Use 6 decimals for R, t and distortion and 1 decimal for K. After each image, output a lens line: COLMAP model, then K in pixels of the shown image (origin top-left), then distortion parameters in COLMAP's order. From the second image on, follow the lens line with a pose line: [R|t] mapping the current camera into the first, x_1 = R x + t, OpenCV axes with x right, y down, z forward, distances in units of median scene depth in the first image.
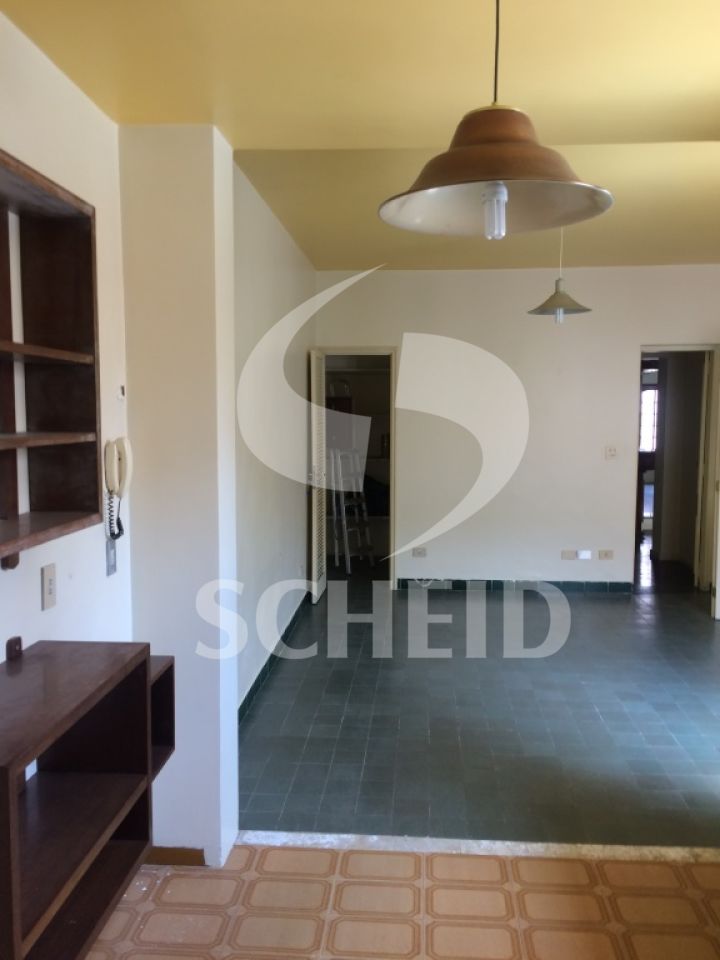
lens RADIAL K [[823.7, 0, 360.0], [0, 823.7, 480.0], [0, 0, 1]] dist [0.132768, 0.005006]
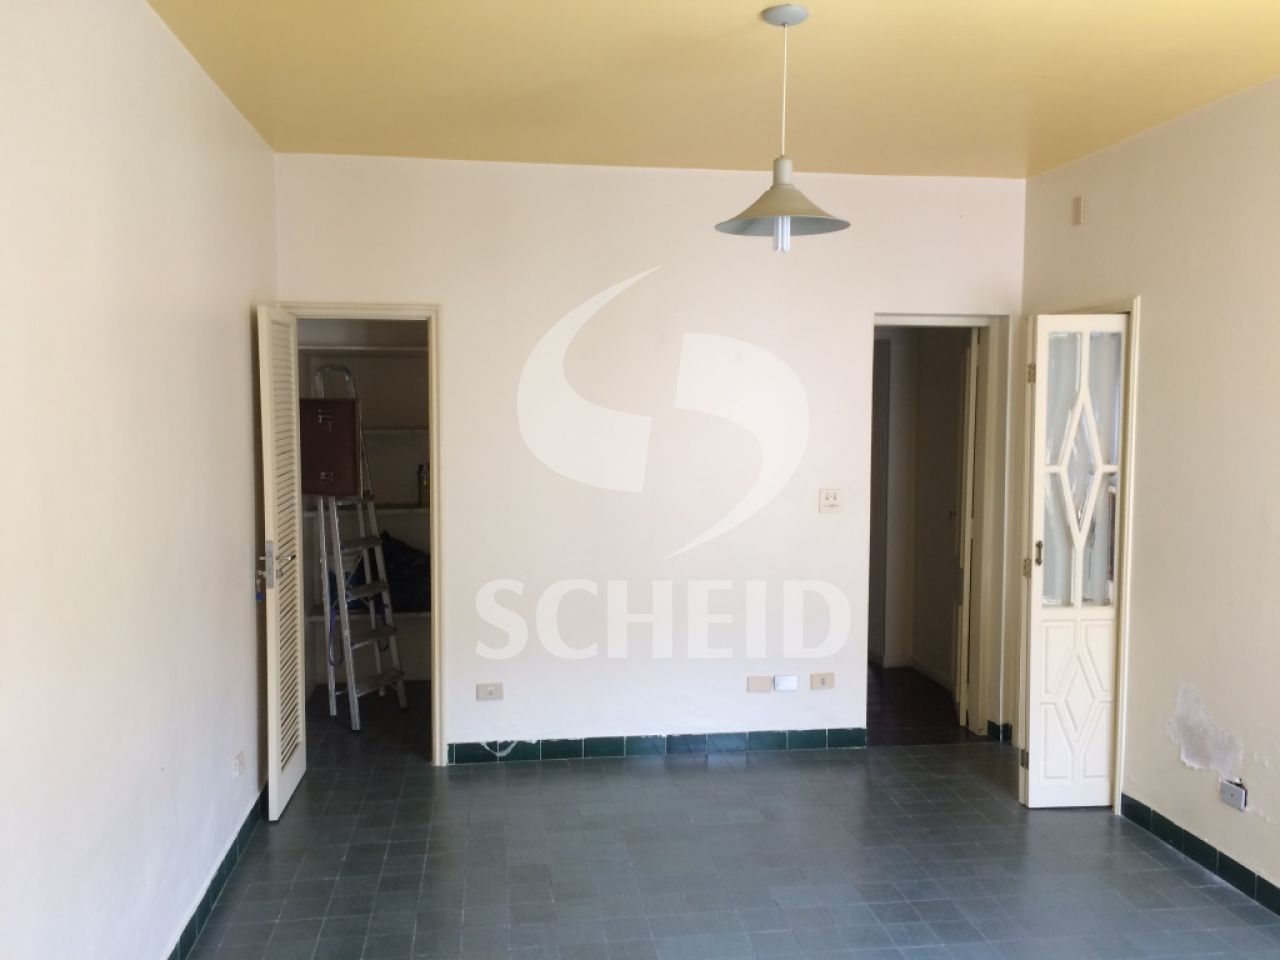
lens RADIAL K [[1092.2, 0, 675.2], [0, 1092.2, 475.8], [0, 0, 1]] dist [0.012416, 0.001213]
pose [[0.970727, -0.014568, 0.239745, 0.021705], [0.020196, 0.999575, -0.021035, -0.034718], [-0.239337, 0.025261, 0.970608, 0.290271]]
